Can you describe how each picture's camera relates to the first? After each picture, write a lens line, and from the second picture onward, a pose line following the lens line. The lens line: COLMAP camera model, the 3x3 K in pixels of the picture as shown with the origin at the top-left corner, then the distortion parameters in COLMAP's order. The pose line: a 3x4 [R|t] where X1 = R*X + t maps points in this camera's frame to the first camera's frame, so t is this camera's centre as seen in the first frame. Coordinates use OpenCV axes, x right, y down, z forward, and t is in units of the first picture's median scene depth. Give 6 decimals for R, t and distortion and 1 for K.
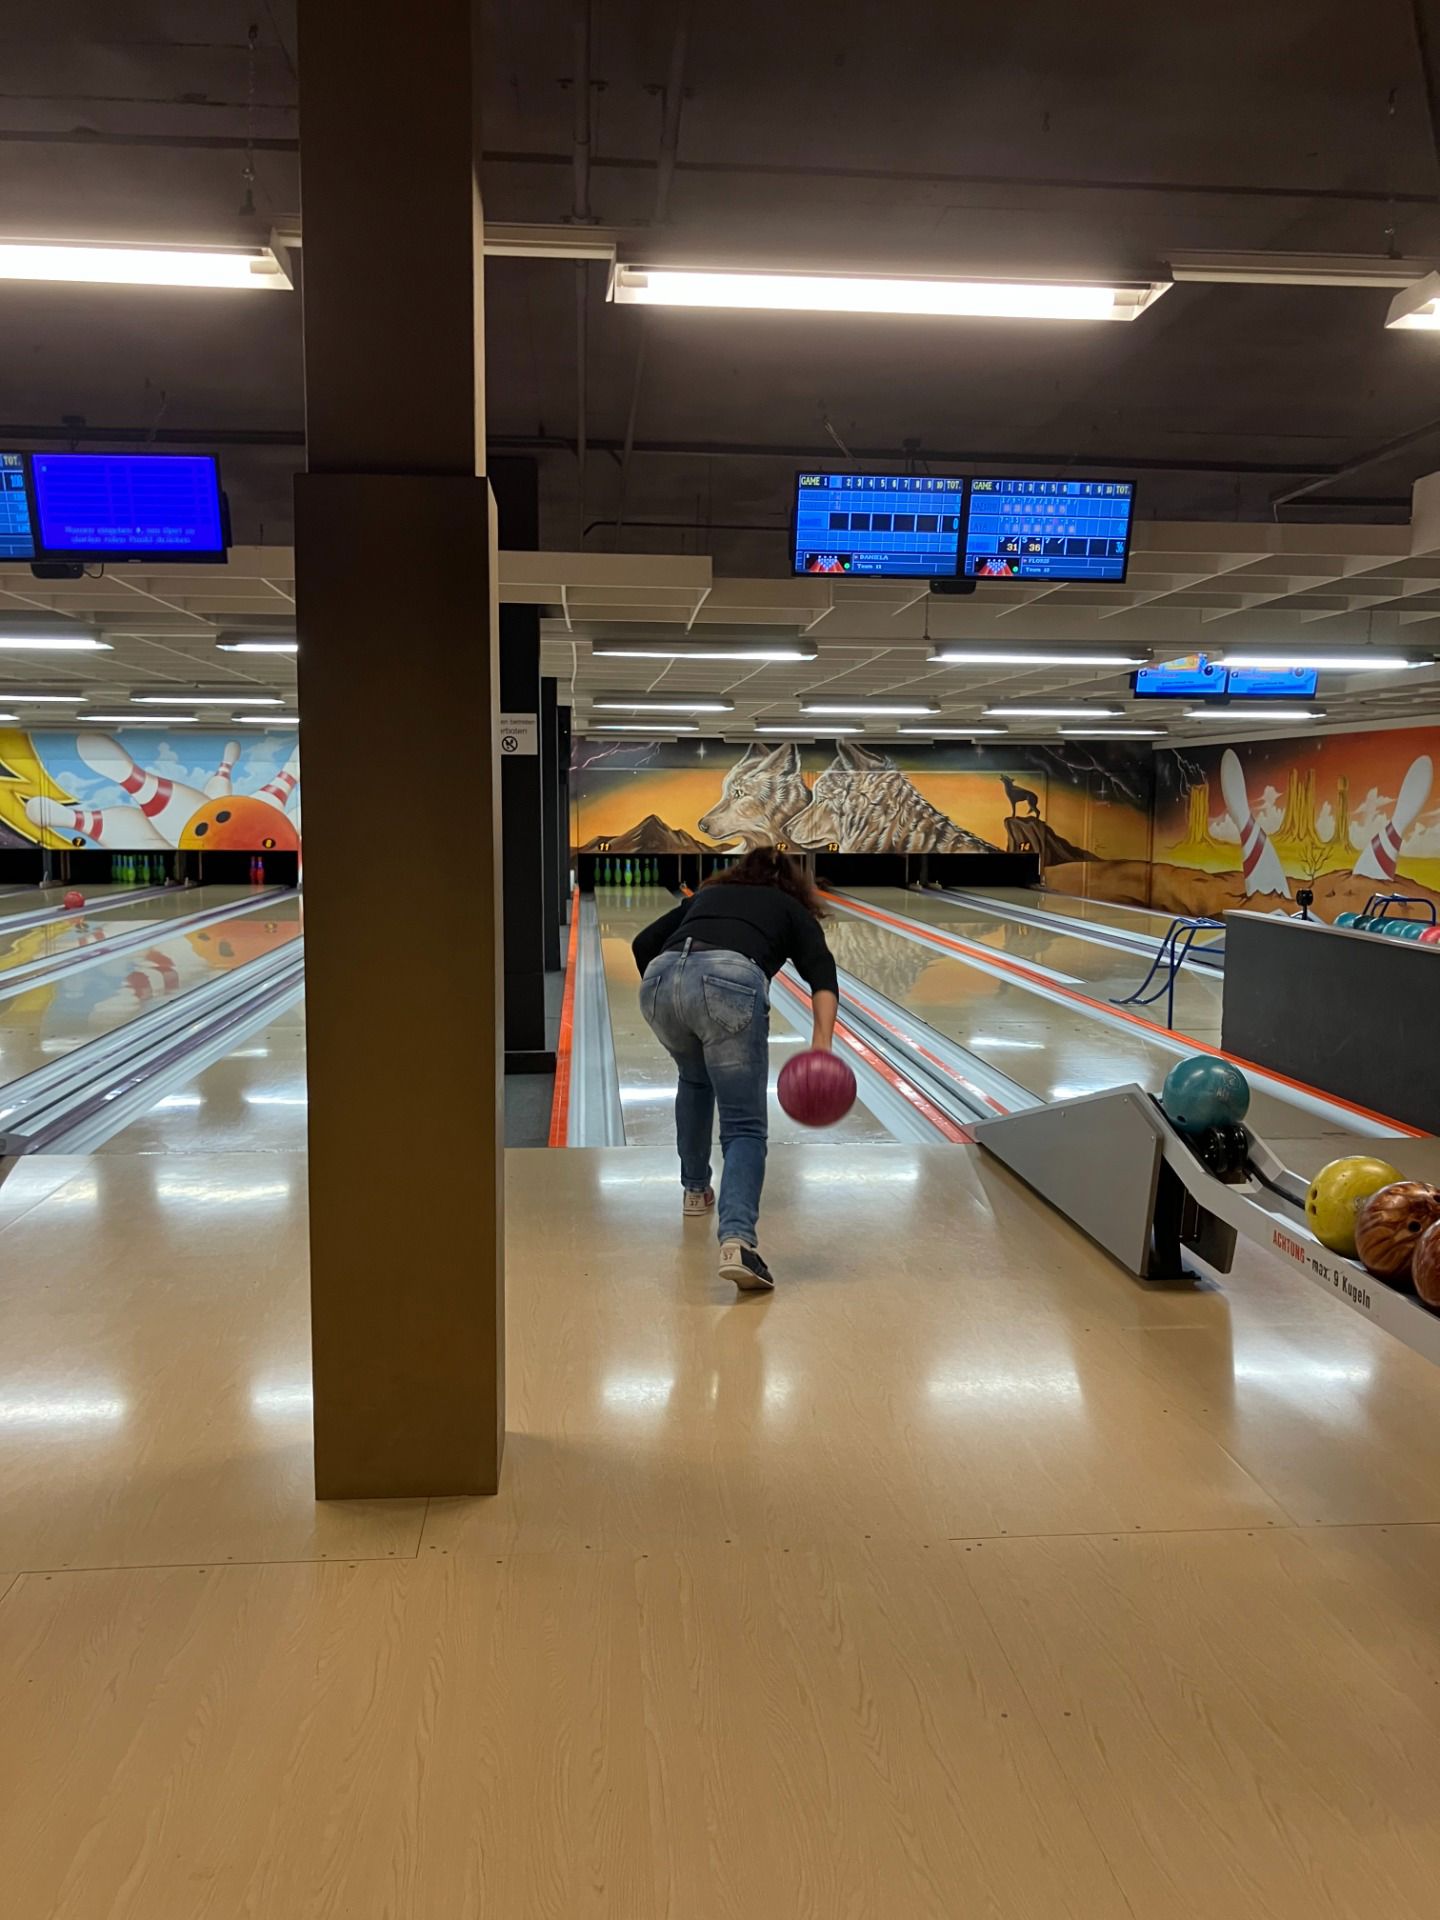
lens RADIAL K [[1590.3, 0, 716.7], [0, 1590.3, 973.4], [0, 0, 1]] dist [0.016974, -0.025448]
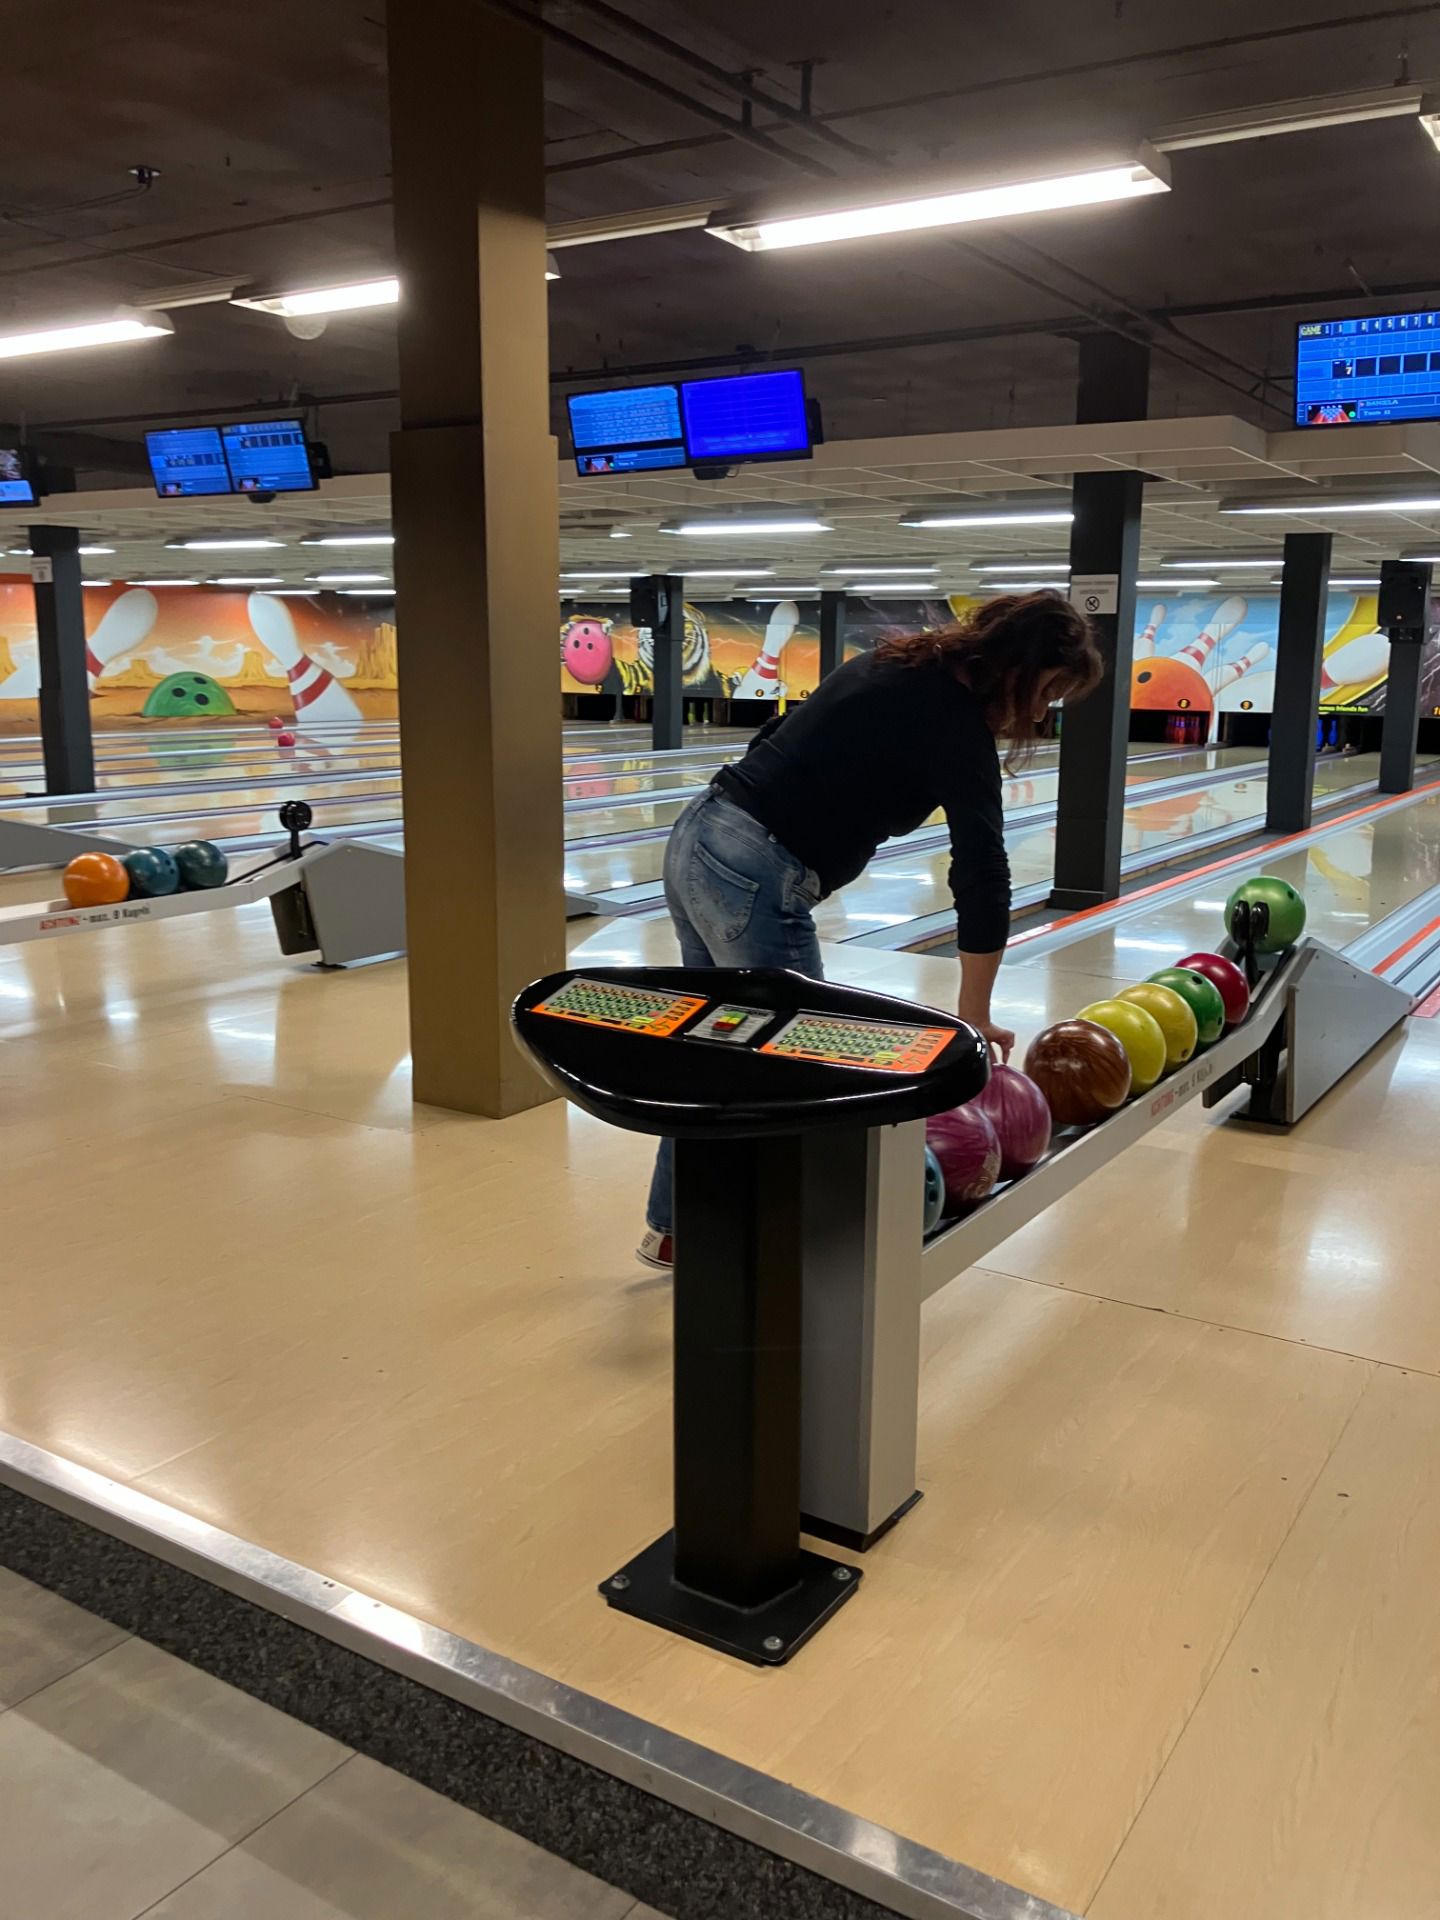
lens RADIAL K [[1590.3, 0, 743.2], [0, 1590.3, 950.5], [0, 0, 1]] dist [0.016974, -0.025448]
pose [[0.798796, 0.111928, -0.591099, 0.120975], [-0.070751, 0.993200, 0.092457, 0.002174], [0.597428, -0.032034, 0.801283, -0.005778]]
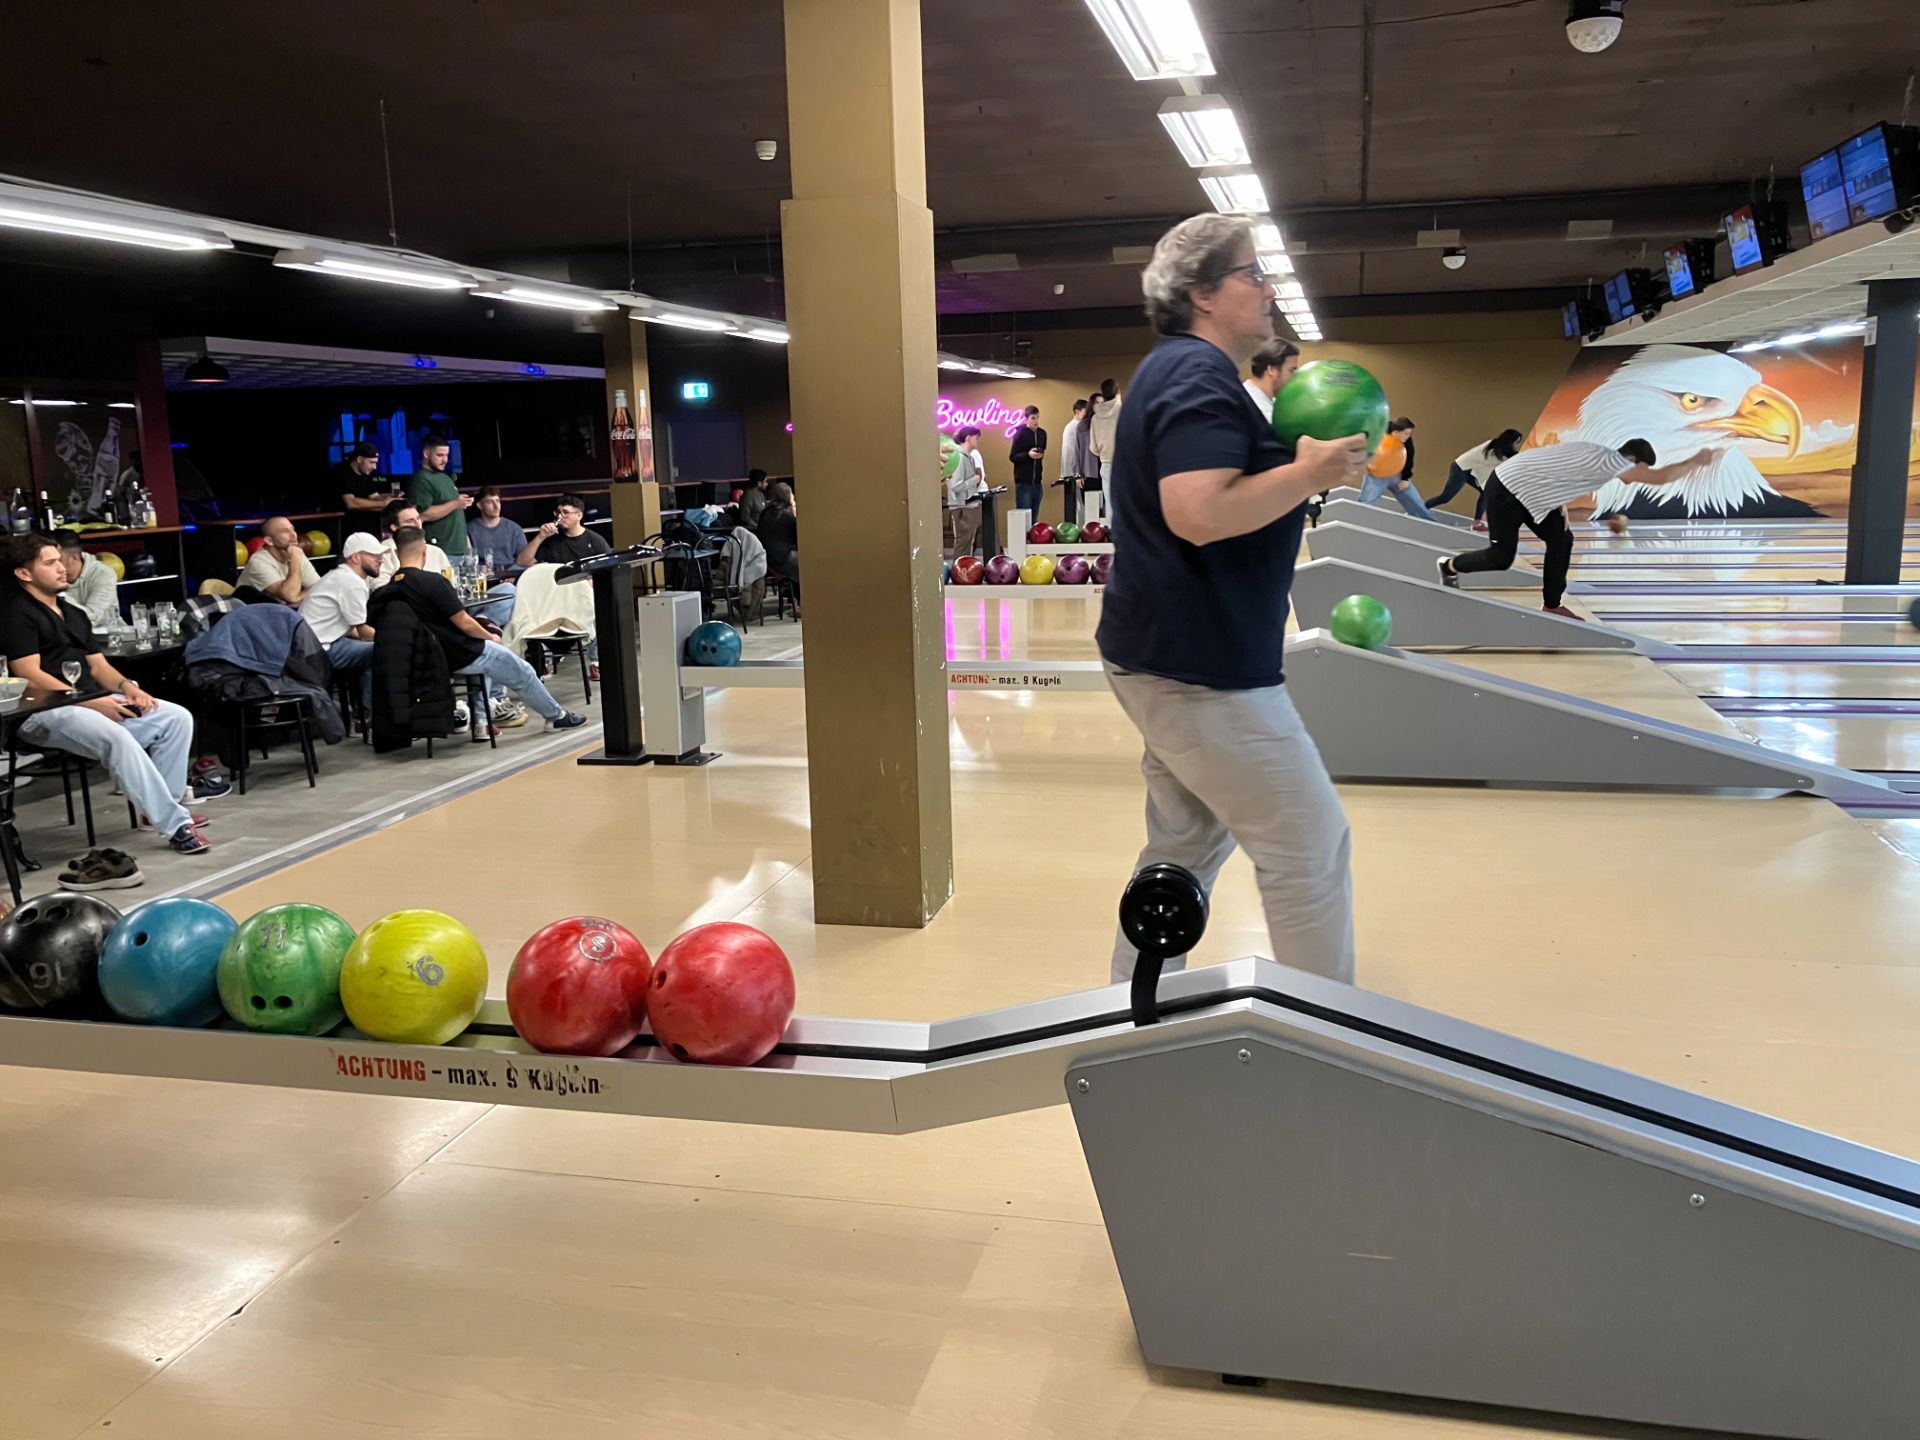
lens RADIAL K [[1590.3, 0, 973.8], [0, 1590.3, 716.8], [0, 0, 1]] dist [0.016974, -0.025448]
pose [[-0.307322, 0.164975, -0.937196, 0.149686], [-0.087439, 0.975796, 0.200443, -0.020507], [0.947580, 0.143548, -0.285458, 0.204226]]
